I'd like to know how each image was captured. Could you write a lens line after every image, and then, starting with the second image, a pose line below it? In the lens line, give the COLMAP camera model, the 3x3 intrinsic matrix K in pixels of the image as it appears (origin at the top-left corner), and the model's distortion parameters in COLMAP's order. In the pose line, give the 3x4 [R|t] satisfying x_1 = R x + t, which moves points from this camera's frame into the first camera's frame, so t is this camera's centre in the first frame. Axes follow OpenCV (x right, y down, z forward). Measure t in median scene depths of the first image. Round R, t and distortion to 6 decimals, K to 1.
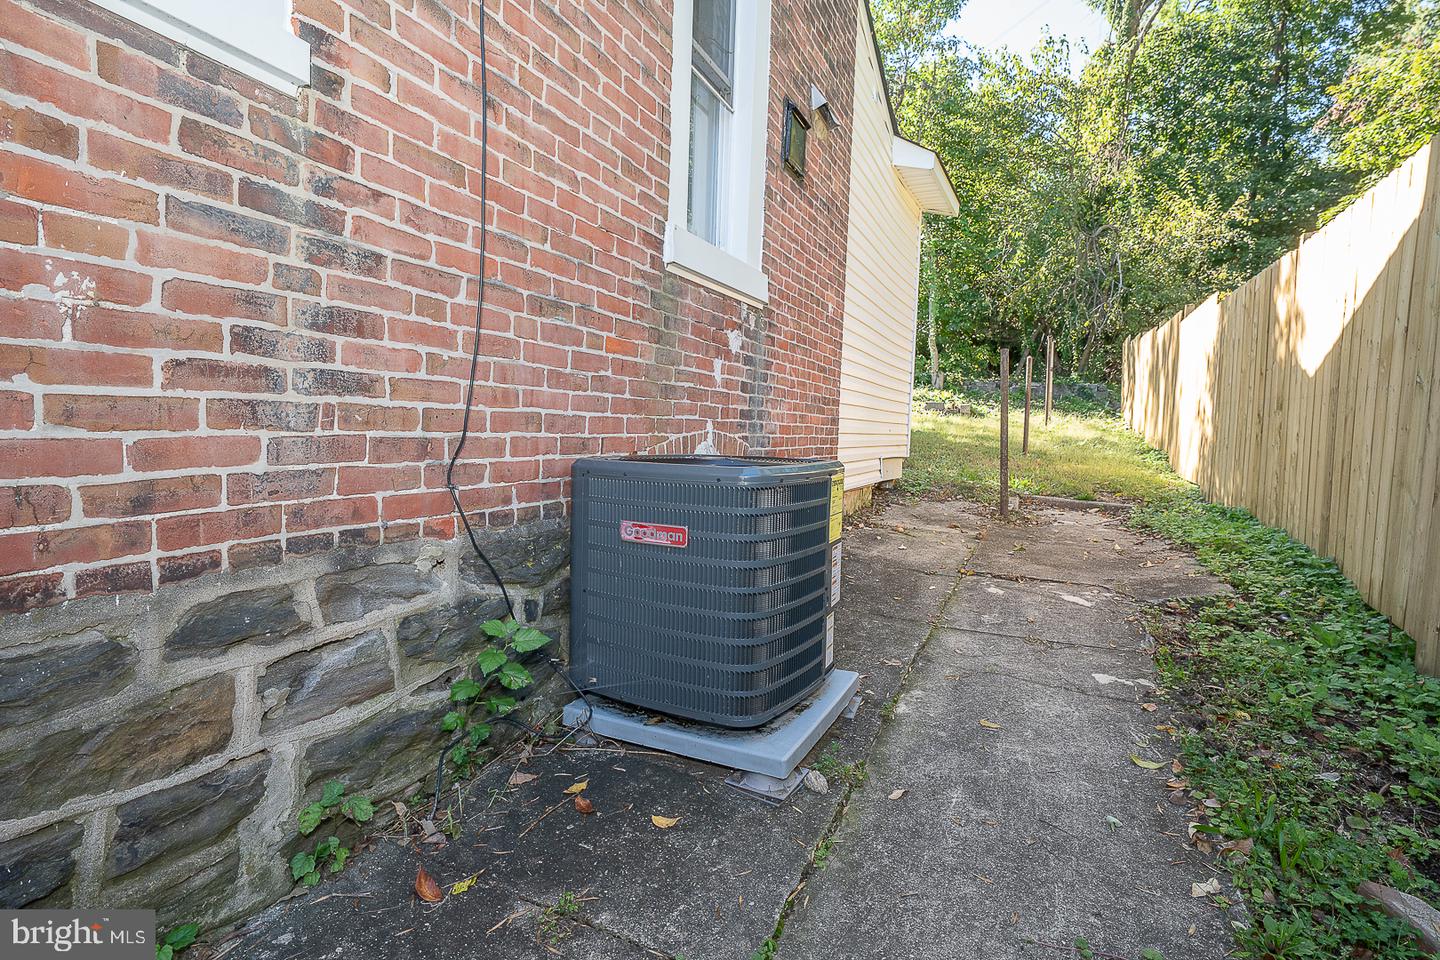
lens RADIAL K [[740.6, 0, 723.8], [0, 740.6, 476.6], [0, 0, 1]] dist [0.017621, 0.000940]
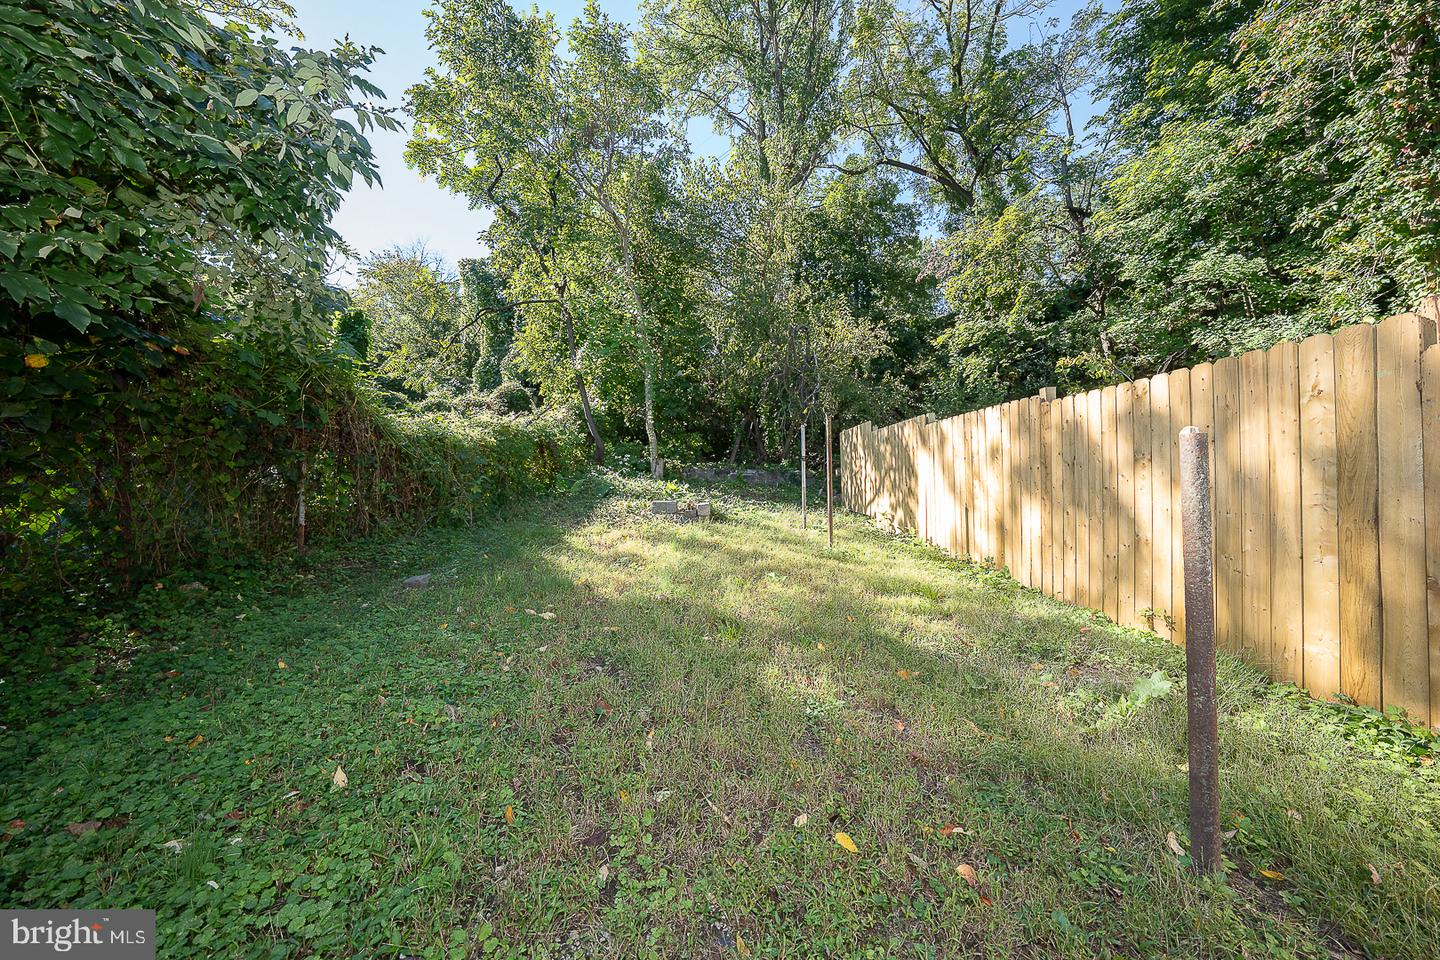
lens RADIAL K [[496.1, 0, 719.0], [0, 496.1, 477.6], [0, 0, 1]] dist [-0.026677, 0.005762]
pose [[0.906254, -0.012824, 0.422540, 0.096799], [0.051526, 0.995438, -0.080298, -0.063562], [-0.419583, 0.094542, 0.902780, 0.410159]]
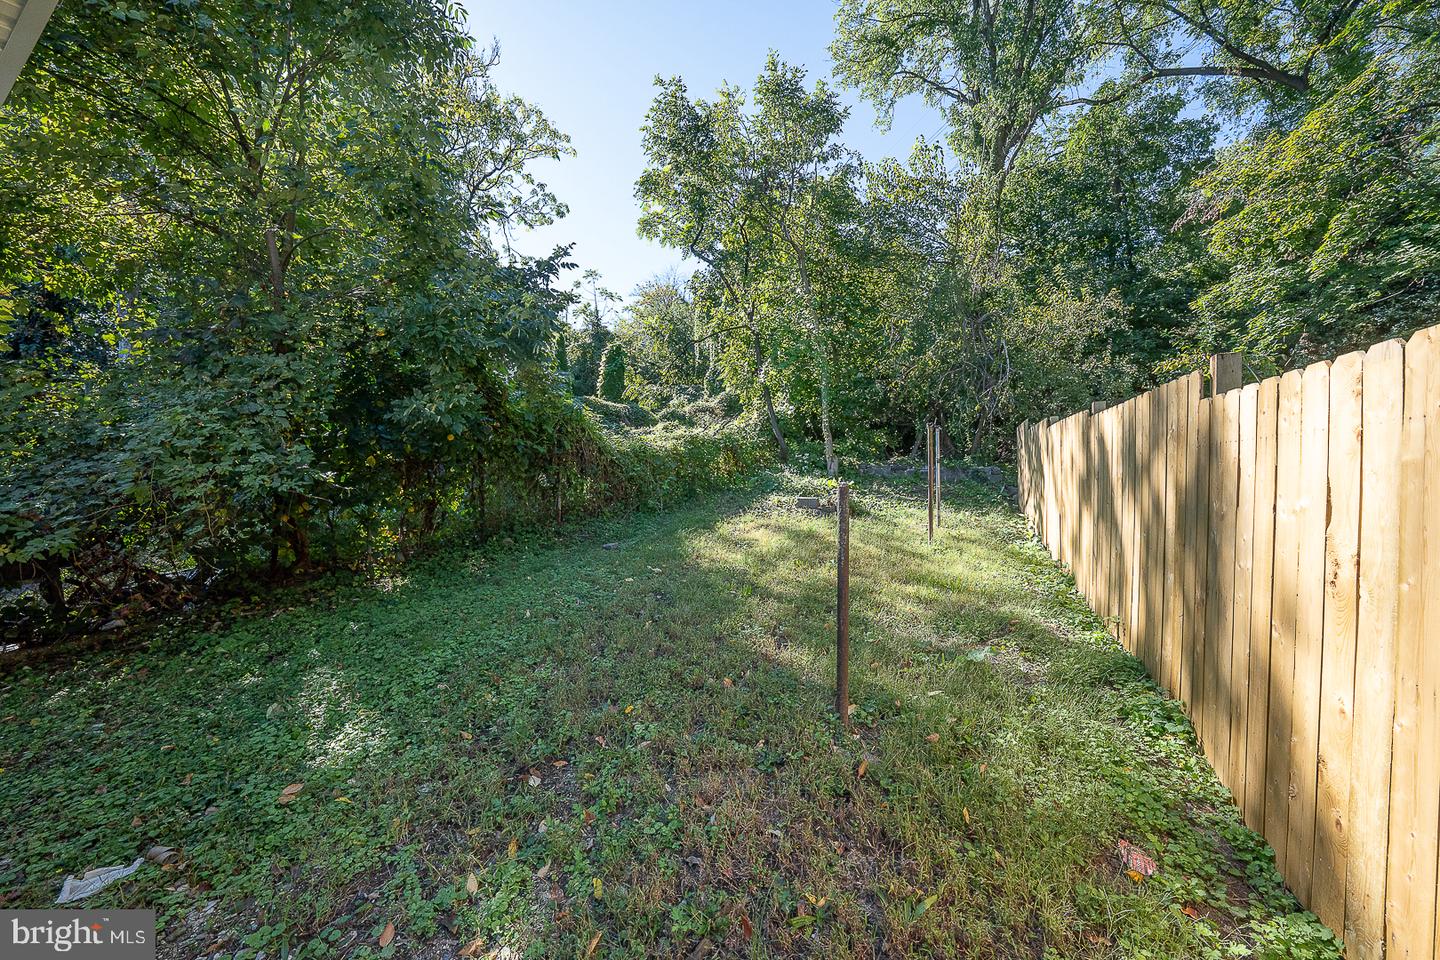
lens RADIAL K [[496.1, 0, 717.5], [0, 496.1, 479.4], [0, 0, 1]] dist [-0.026677, 0.005762]
pose [[0.999188, -0.015781, -0.037065, 0.154057], [0.013196, 0.997531, -0.068971, -0.064694], [0.038062, 0.068426, 0.996930, 0.317340]]
